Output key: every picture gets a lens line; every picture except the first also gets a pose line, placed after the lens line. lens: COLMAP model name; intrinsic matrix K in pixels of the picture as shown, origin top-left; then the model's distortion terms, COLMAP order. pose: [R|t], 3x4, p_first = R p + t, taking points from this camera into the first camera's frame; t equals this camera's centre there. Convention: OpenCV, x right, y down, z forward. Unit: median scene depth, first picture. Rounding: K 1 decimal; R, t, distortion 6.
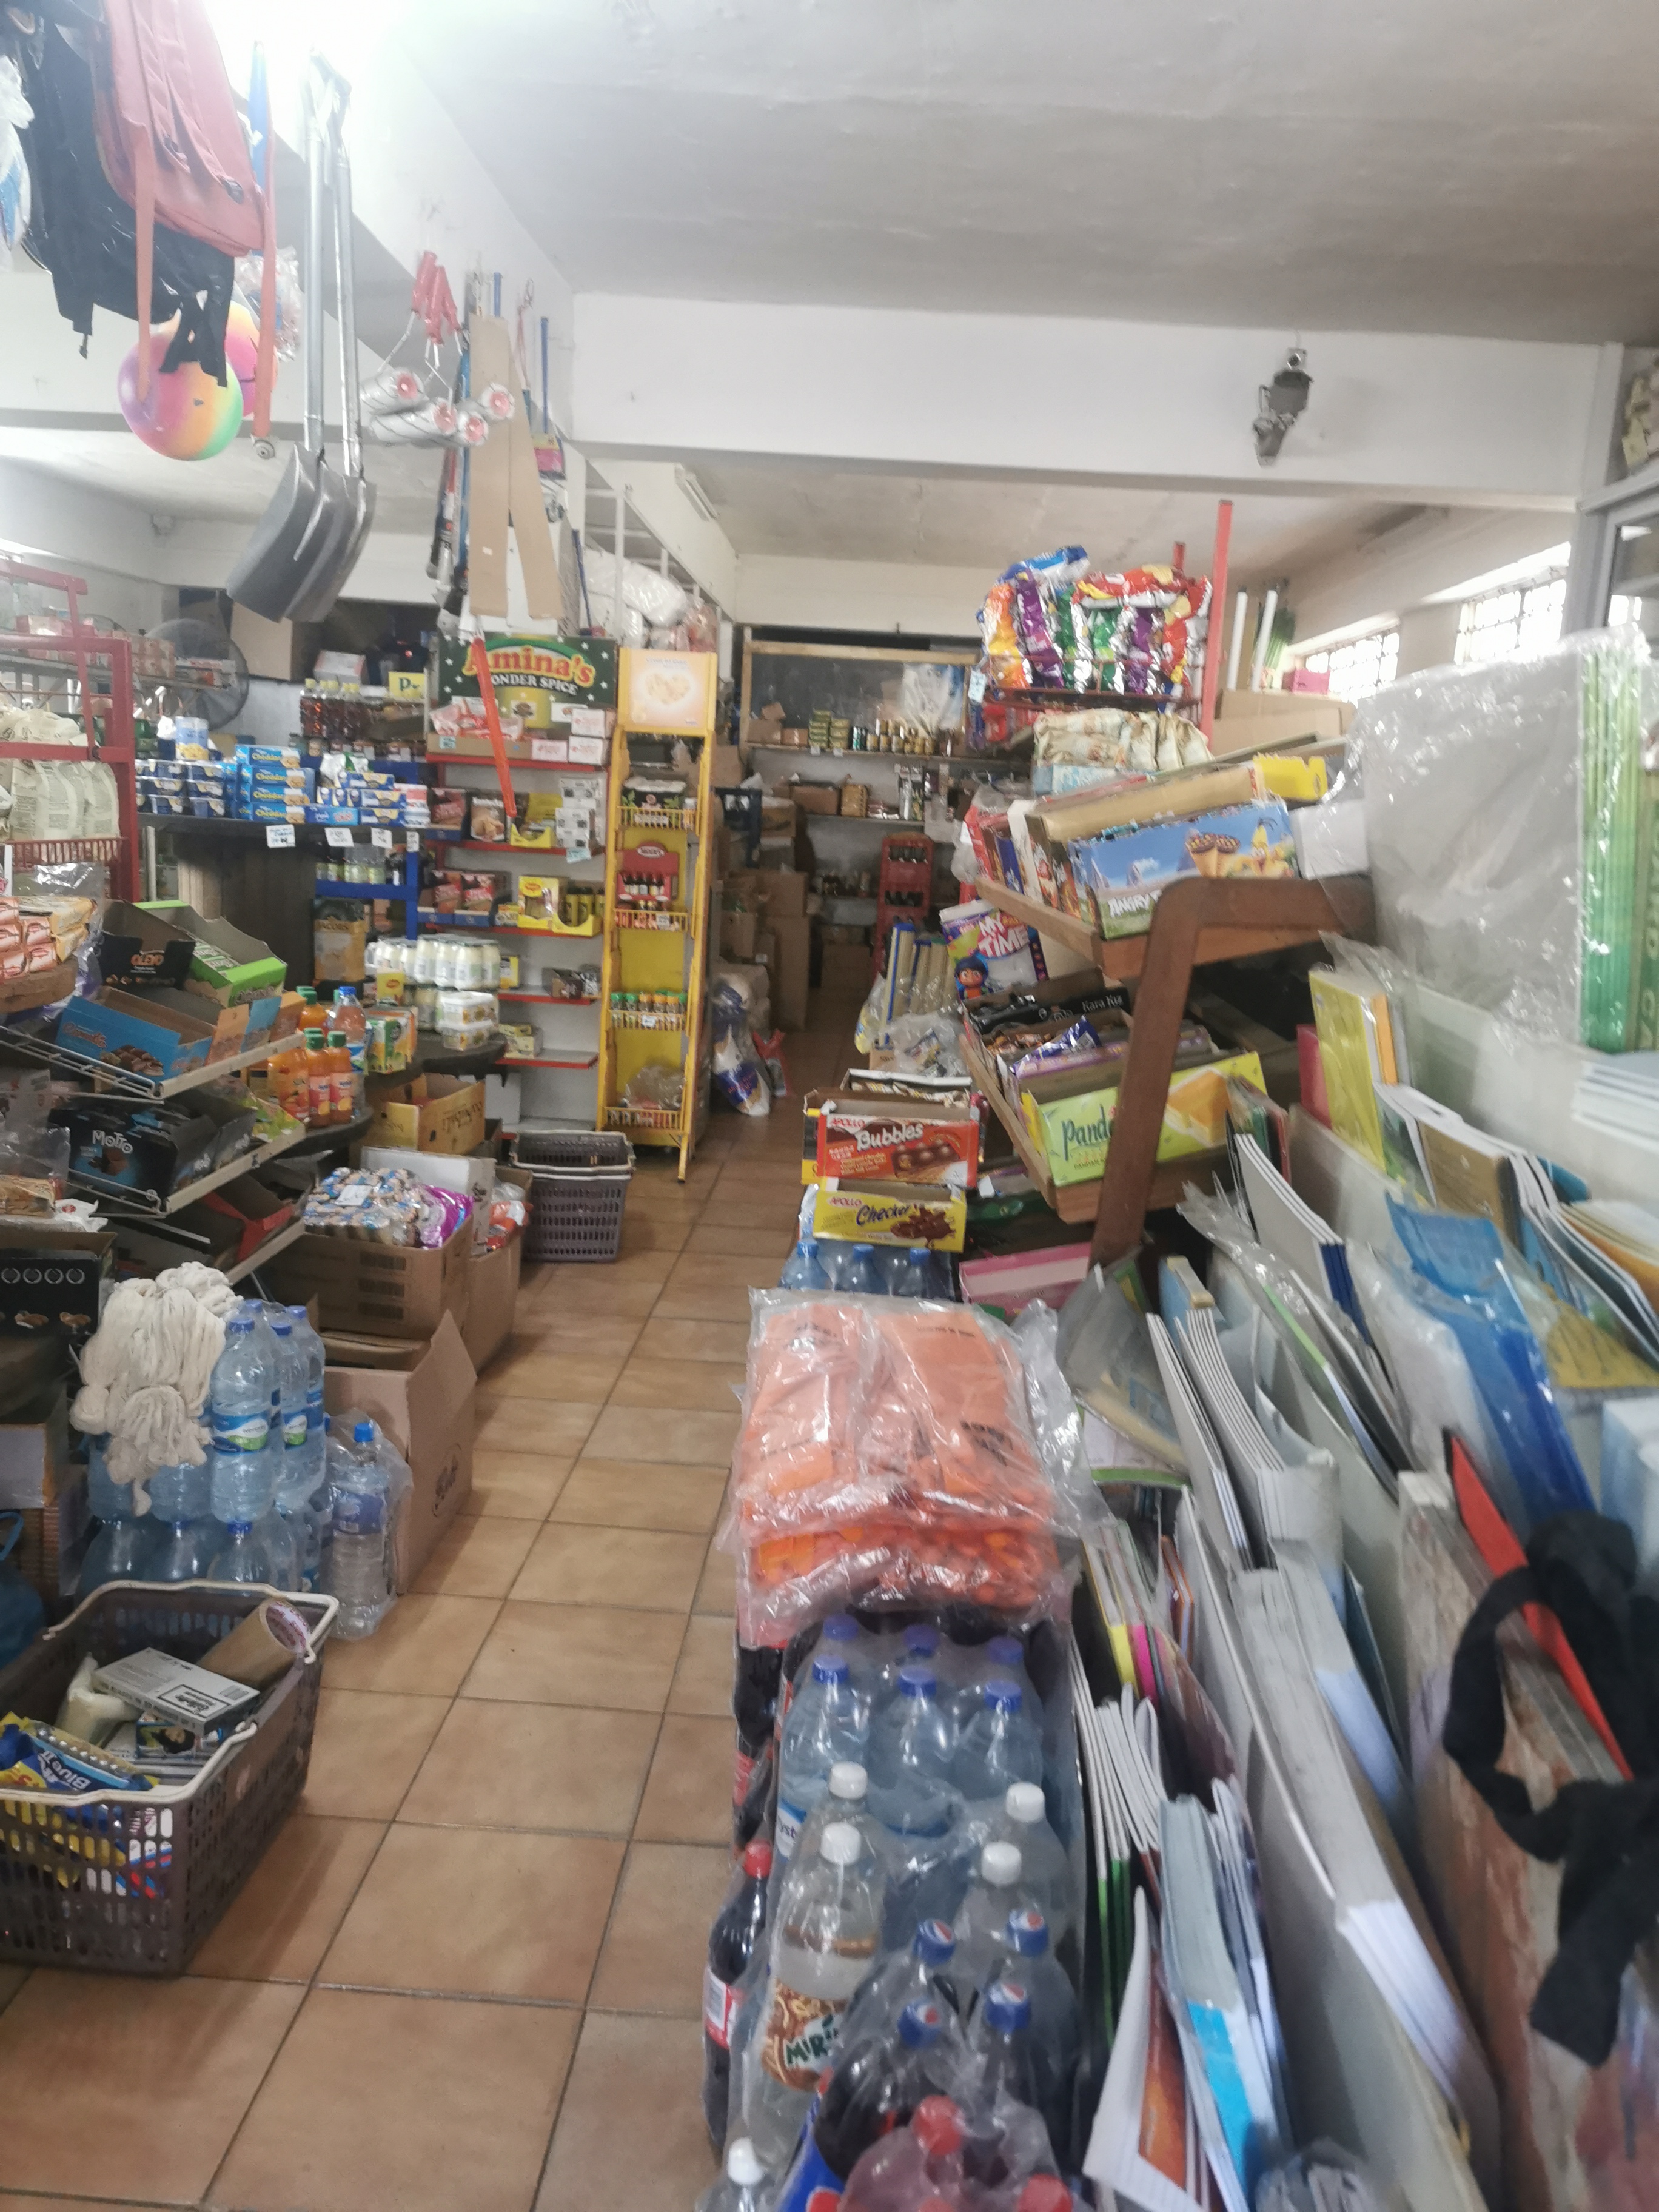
lens RADIAL K [[1751.5, 0, 829.5], [0, 1751.5, 1106.0], [0, 0, 1]] dist [0.052307, -0.106892]
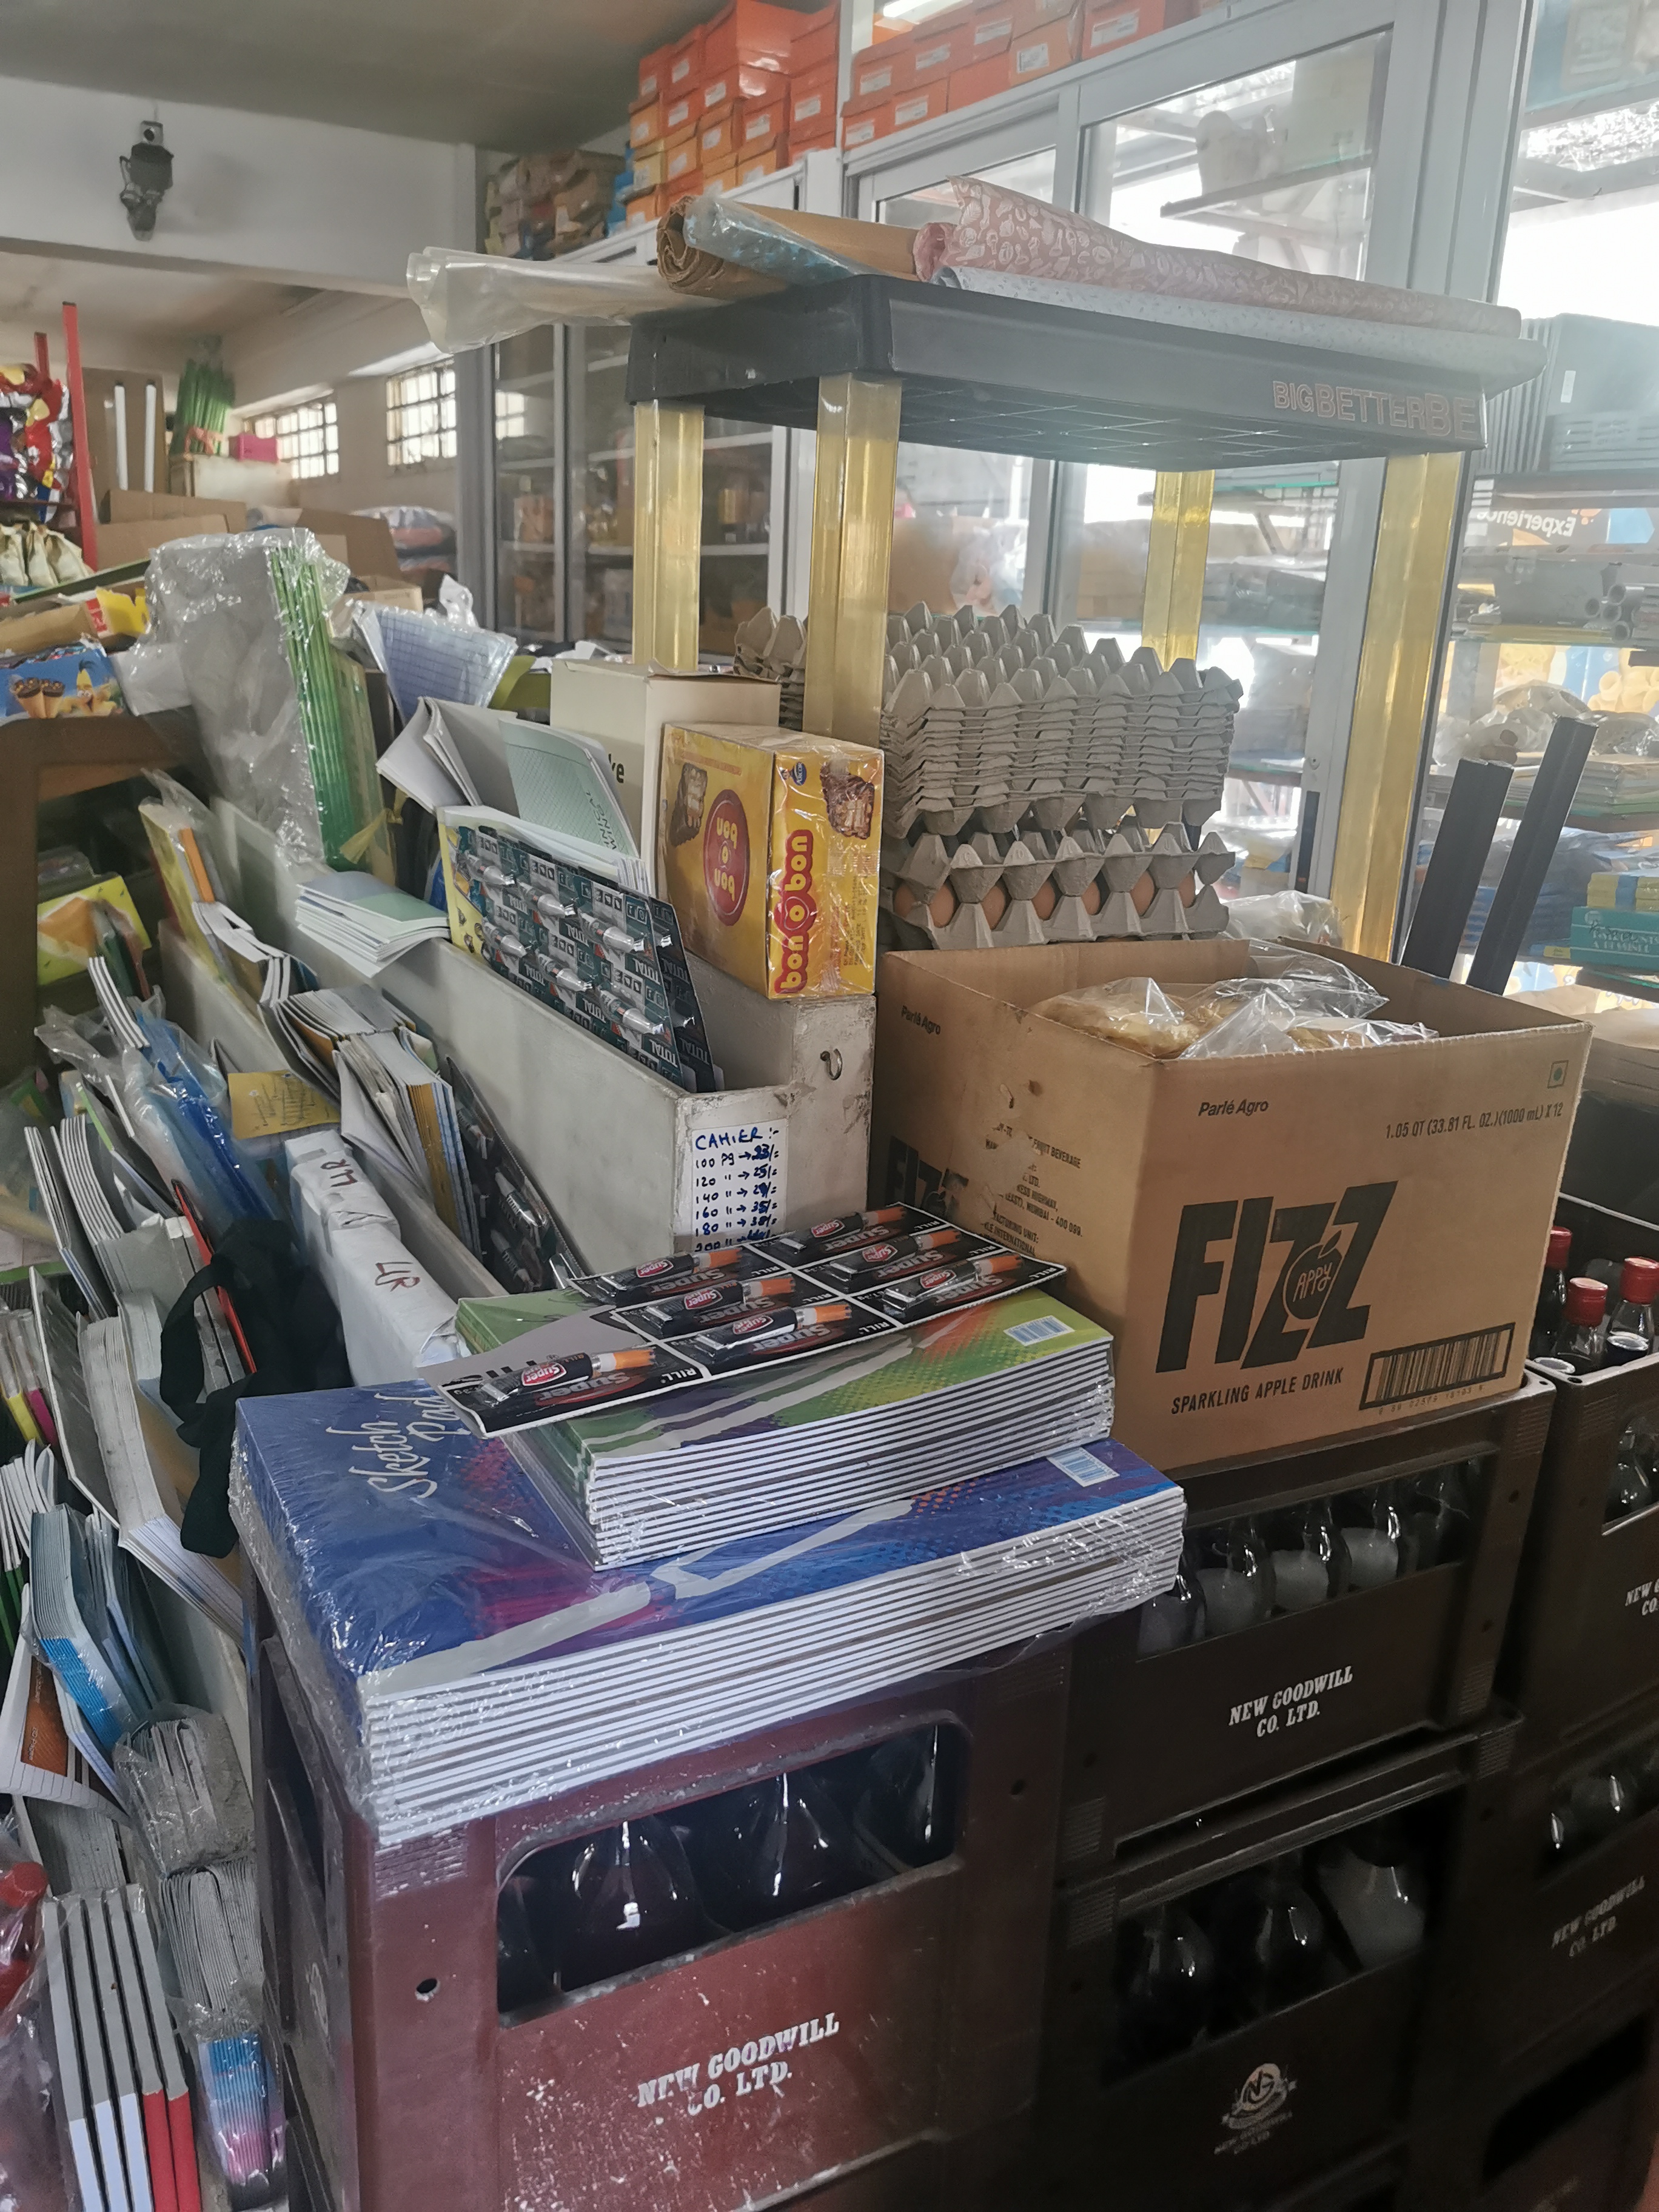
lens RADIAL K [[1751.5, 0, 829.5], [0, 1751.5, 1106.0], [0, 0, 1]] dist [0.052307, -0.106892]
pose [[0.855073, -0.160383, 0.493080, 0.033391], [0.097445, 0.983721, 0.150987, -0.007215], [-0.509269, -0.081057, 0.856782, -0.109172]]
